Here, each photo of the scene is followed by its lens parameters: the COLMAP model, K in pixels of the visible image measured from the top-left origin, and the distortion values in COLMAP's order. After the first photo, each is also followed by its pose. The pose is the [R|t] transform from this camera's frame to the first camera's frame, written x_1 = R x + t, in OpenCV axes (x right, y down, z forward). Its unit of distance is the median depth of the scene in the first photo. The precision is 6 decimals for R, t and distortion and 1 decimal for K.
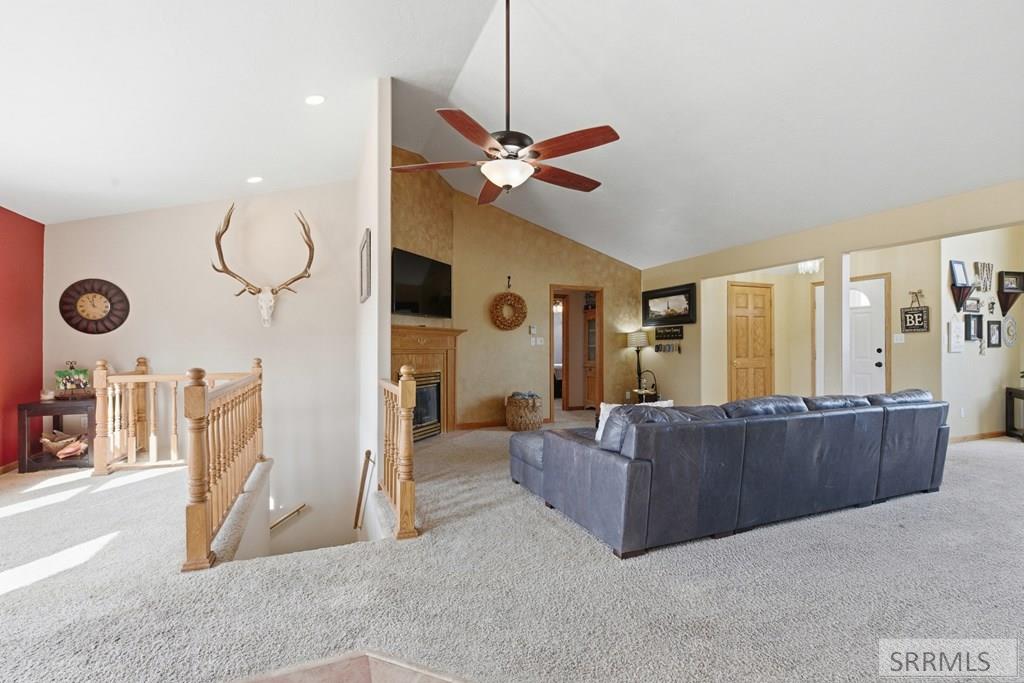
lens RADIAL K [[465.8, 0, 510.0], [0, 465.8, 346.6], [0, 0, 1]] dist [-0.003559, 0.000254]
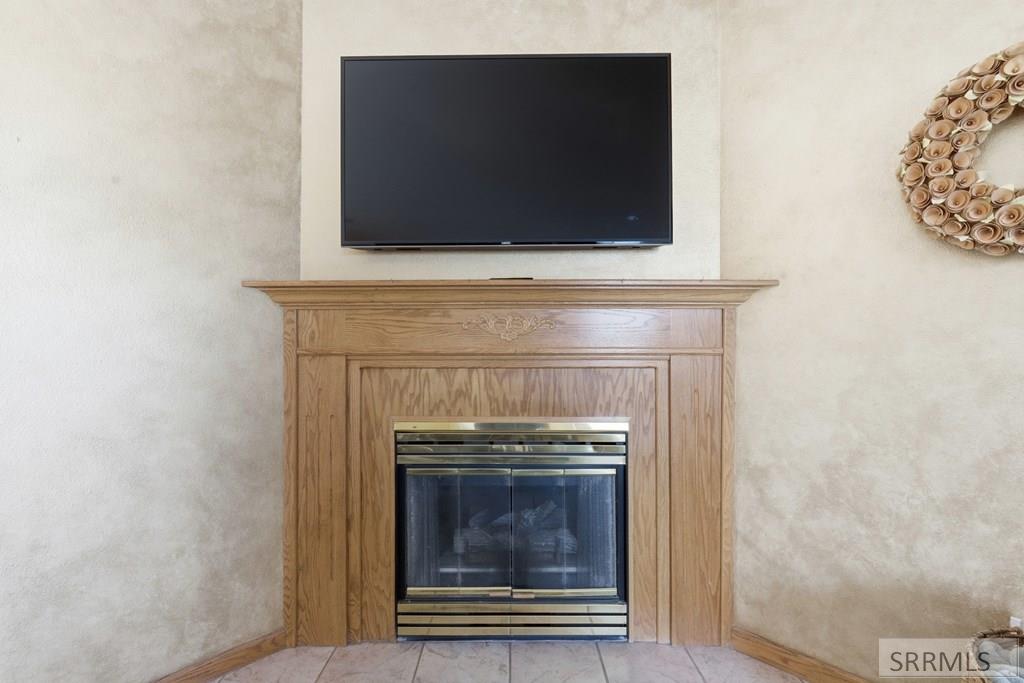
lens RADIAL K [[465.8, 0, 510.0], [0, 465.8, 346.6], [0, 0, 1]] dist [-0.003559, 0.000254]
pose [[0.380978, -0.005287, -0.924569, 0.087631], [0.004840, 0.999981, -0.003724, 0.001131], [0.924571, -0.003056, 0.380997, 0.743523]]
